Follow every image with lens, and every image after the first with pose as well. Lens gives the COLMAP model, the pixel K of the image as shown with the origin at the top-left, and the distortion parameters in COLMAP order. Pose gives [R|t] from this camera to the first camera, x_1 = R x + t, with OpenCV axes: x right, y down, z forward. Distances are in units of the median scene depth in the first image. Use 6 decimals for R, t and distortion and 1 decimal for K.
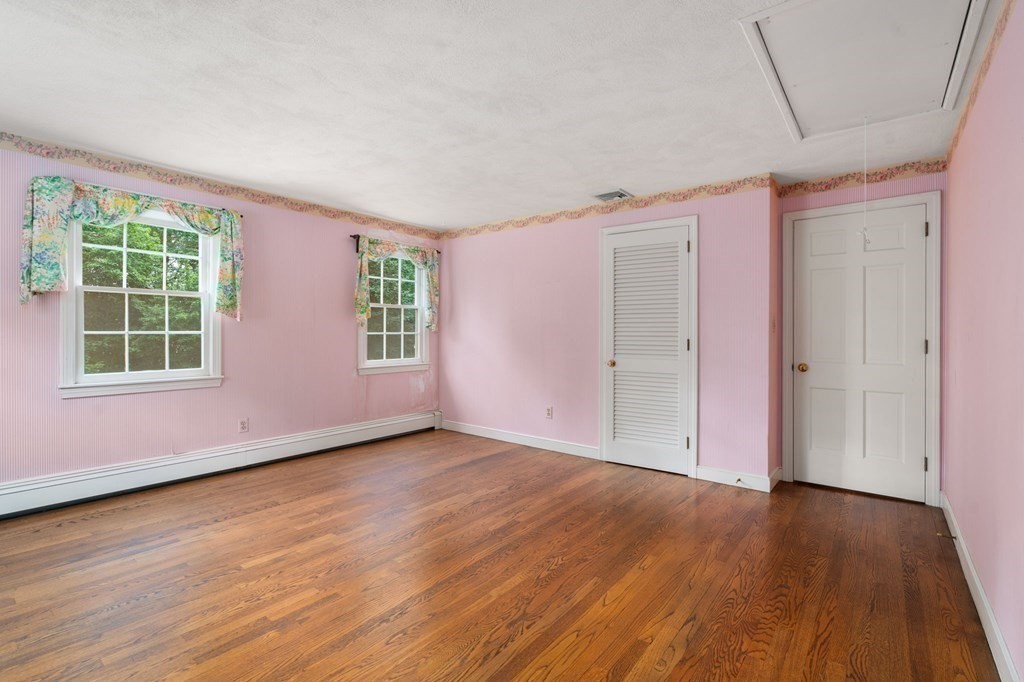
lens RADIAL K [[477.4, 0, 507.2], [0, 477.4, 332.7], [0, 0, 1]] dist [-0.001653, 0.000429]
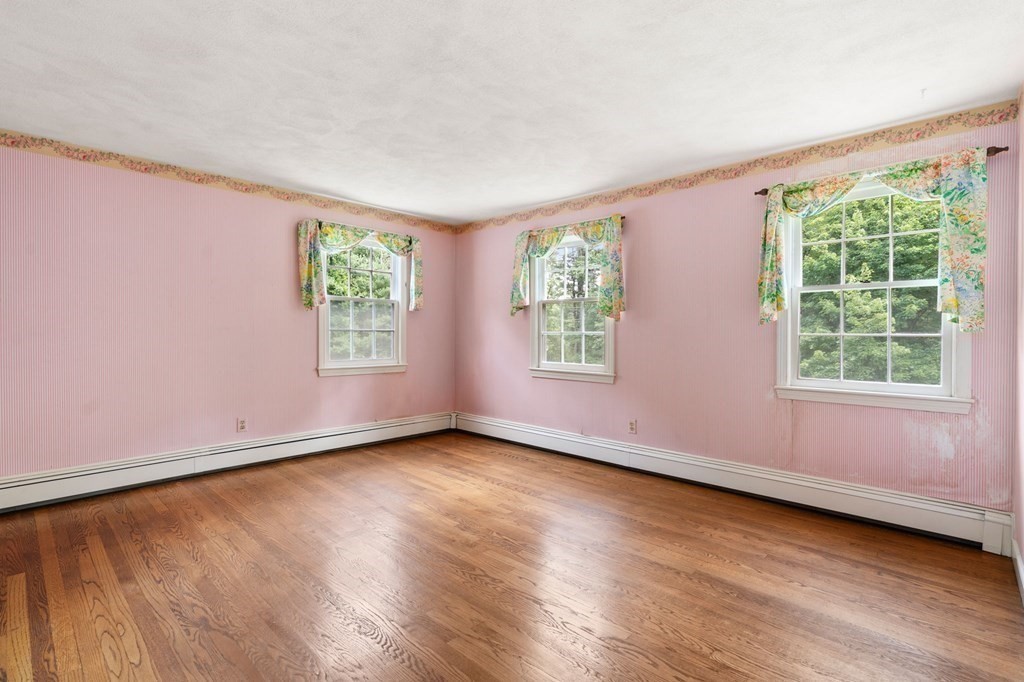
lens RADIAL K [[477.4, 0, 513.7], [0, 477.4, 338.9], [0, 0, 1]] dist [-0.001653, 0.000429]
pose [[-0.081703, 0.009713, -0.996609, 0.587668], [-0.005841, 0.999931, 0.010224, 0.003738], [0.996640, 0.006656, -0.081641, 1.070053]]
